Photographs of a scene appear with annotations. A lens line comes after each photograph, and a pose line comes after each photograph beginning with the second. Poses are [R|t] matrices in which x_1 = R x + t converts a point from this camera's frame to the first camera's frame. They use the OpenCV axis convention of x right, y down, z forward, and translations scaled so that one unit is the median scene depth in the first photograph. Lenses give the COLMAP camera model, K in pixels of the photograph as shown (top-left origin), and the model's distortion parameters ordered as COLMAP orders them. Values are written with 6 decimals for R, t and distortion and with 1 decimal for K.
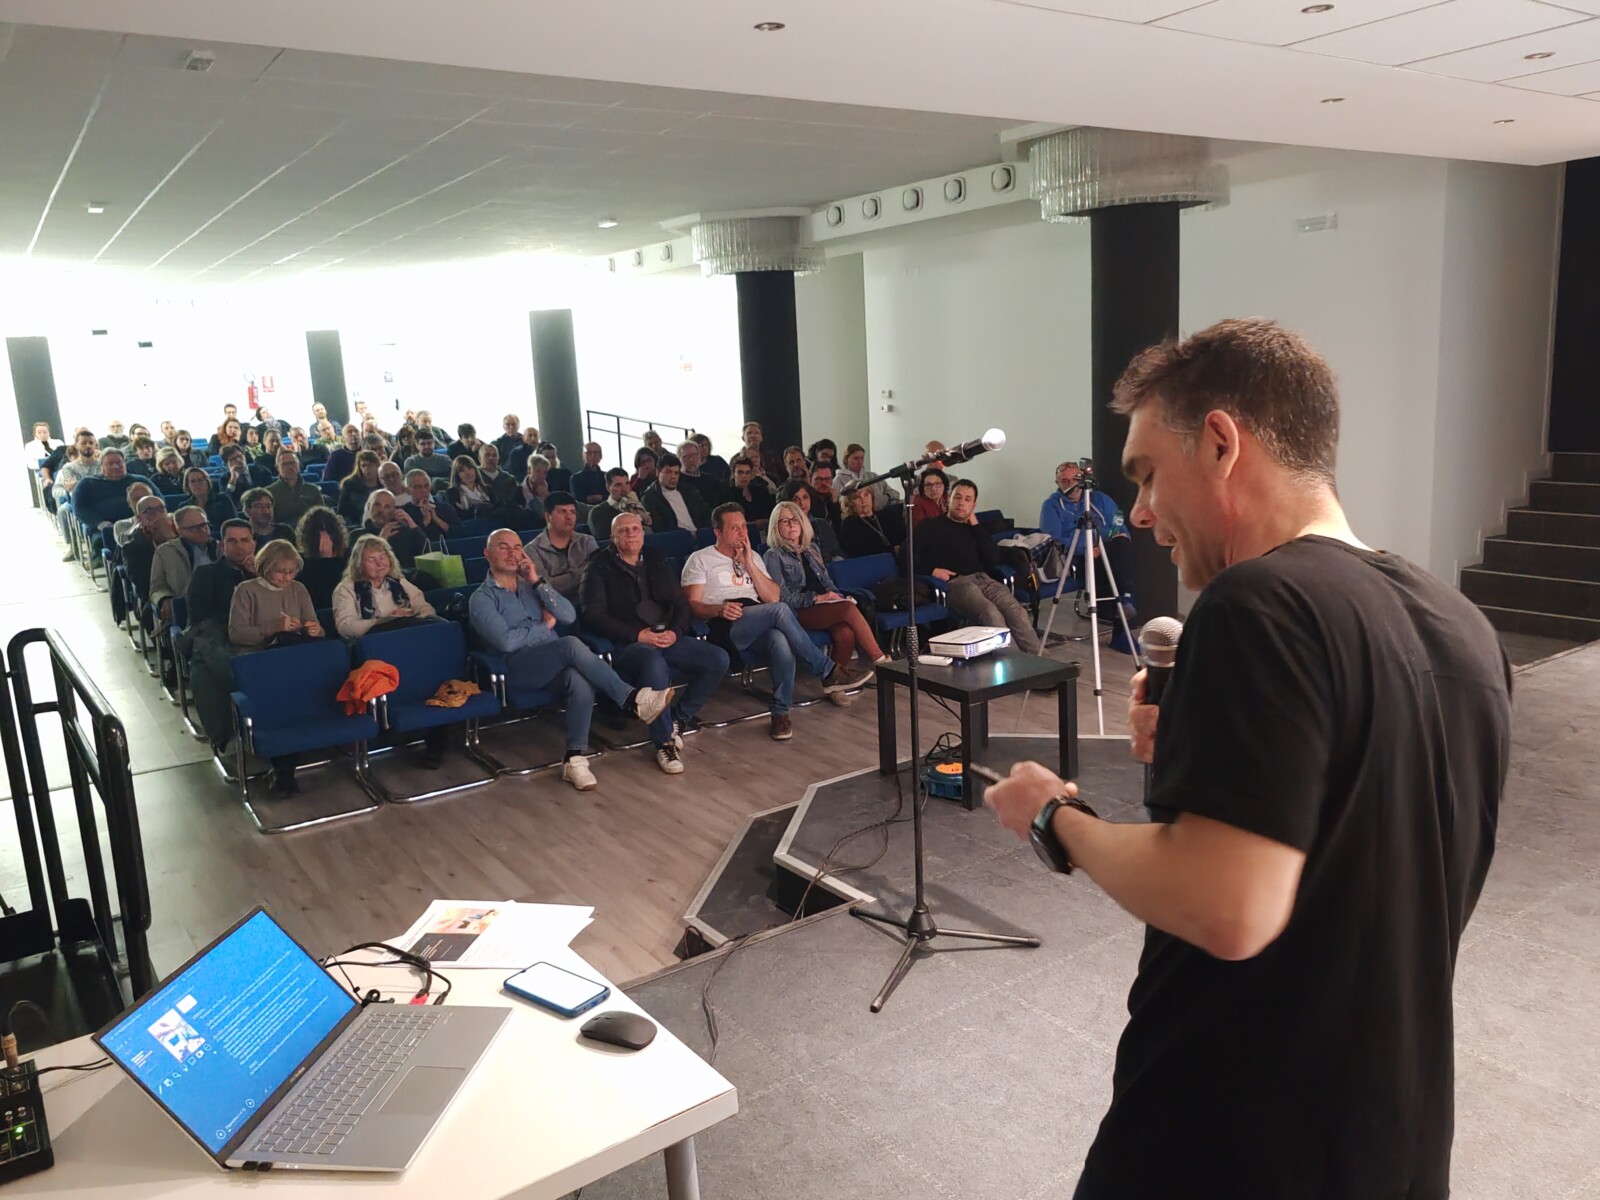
lens RADIAL K [[1215.0, 0, 800.0], [0, 1215.0, 600.0], [0, 0, 1]] dist [-0.000630, 0.003635]
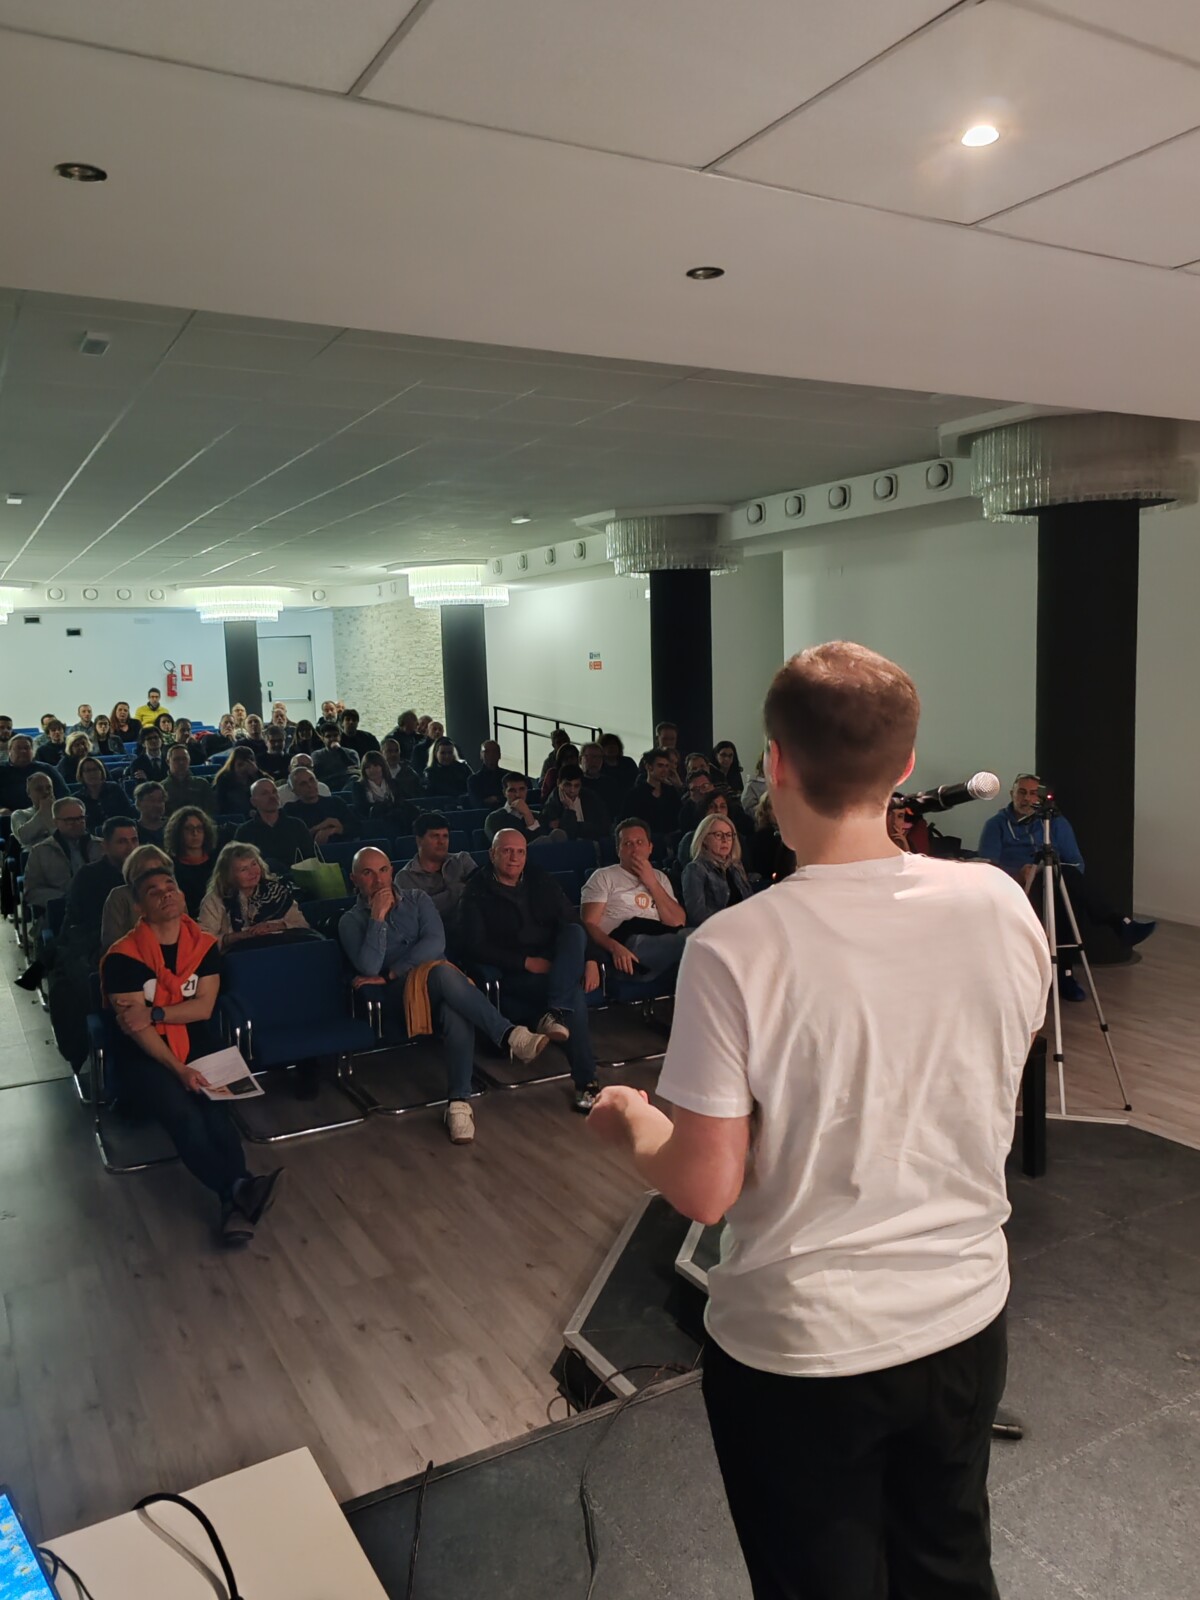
lens RADIAL K [[1215.0, 0, 600.0], [0, 1215.0, 800.0], [0, 0, 1]] dist [-0.000630, 0.003635]
pose [[0.995818, 0.029200, -0.086562, -0.005113], [-0.035799, 0.996489, -0.075690, -0.019115], [0.084048, 0.078473, 0.993367, 0.074349]]
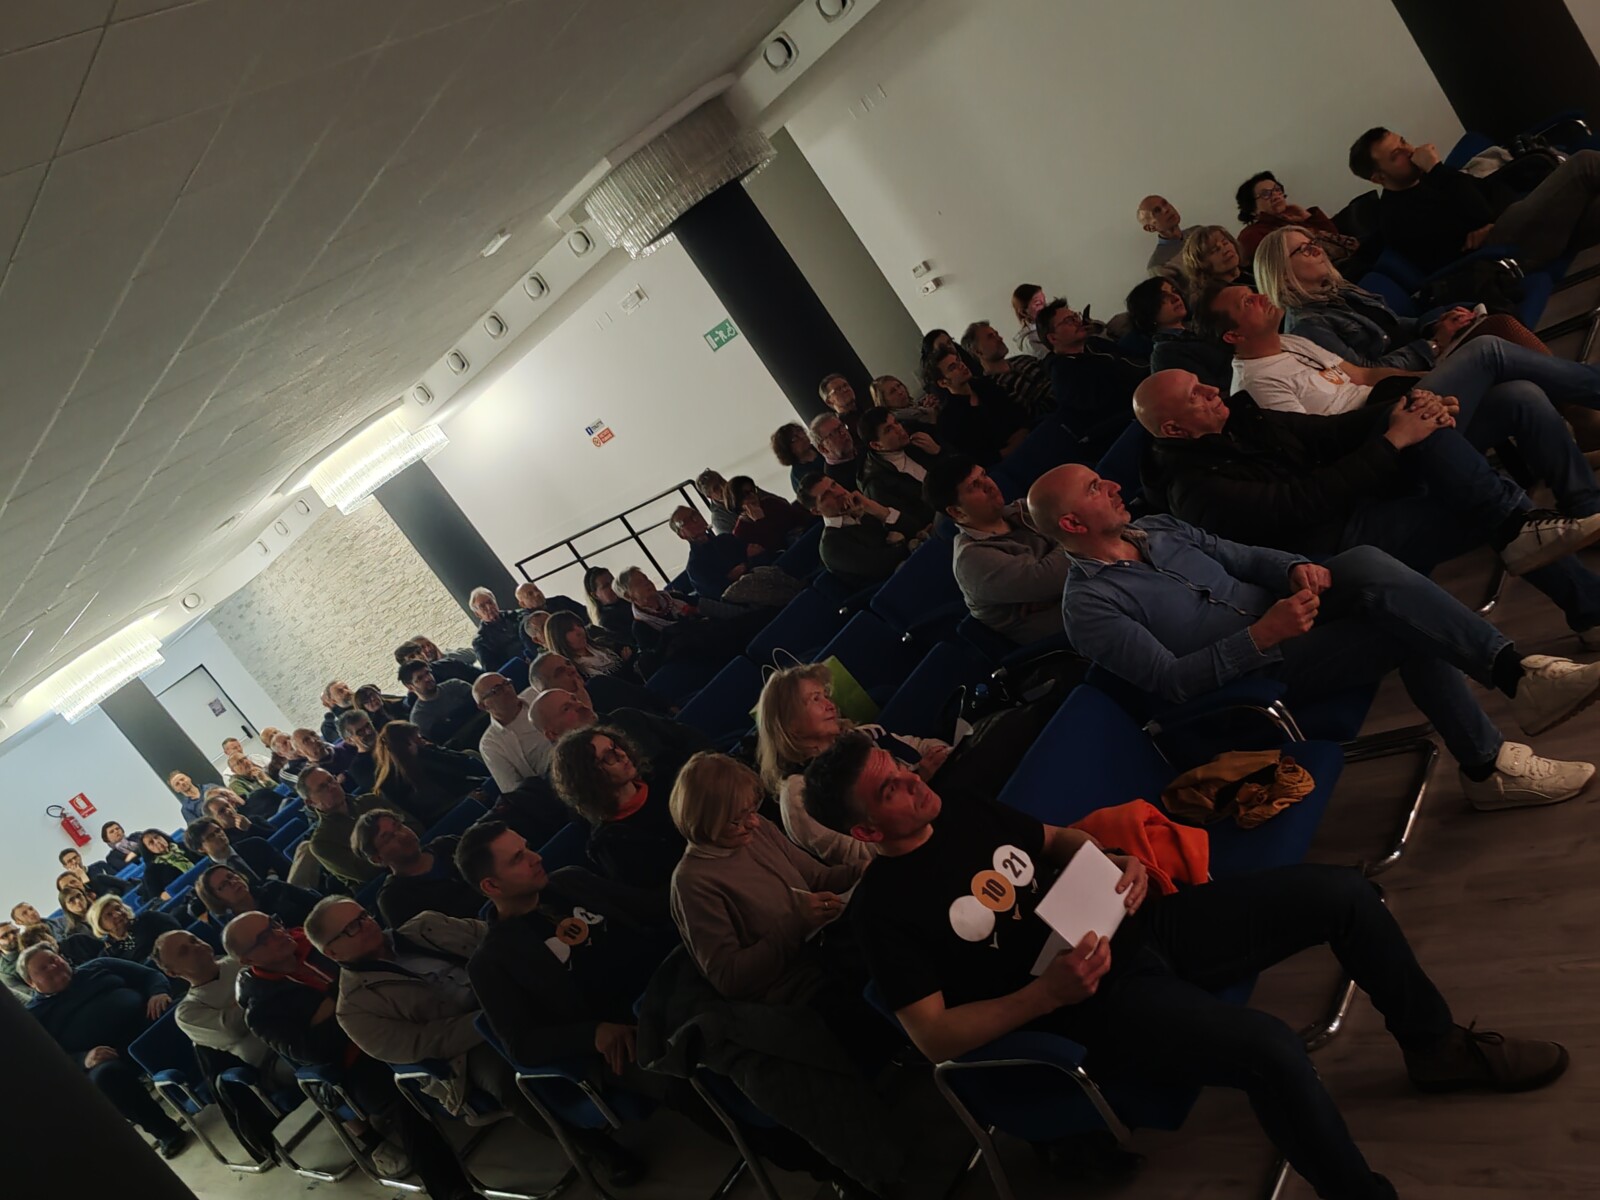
lens RADIAL K [[1367.5, 0, 800.0], [0, 1367.5, 600.0], [0, 0, 1]] dist [0.001521, 0.002401]
pose [[0.820282, -0.557629, 0.127226, -0.322171], [0.564281, 0.825321, -0.020804, -0.049801], [-0.093402, 0.088856, 0.991656, 0.349178]]
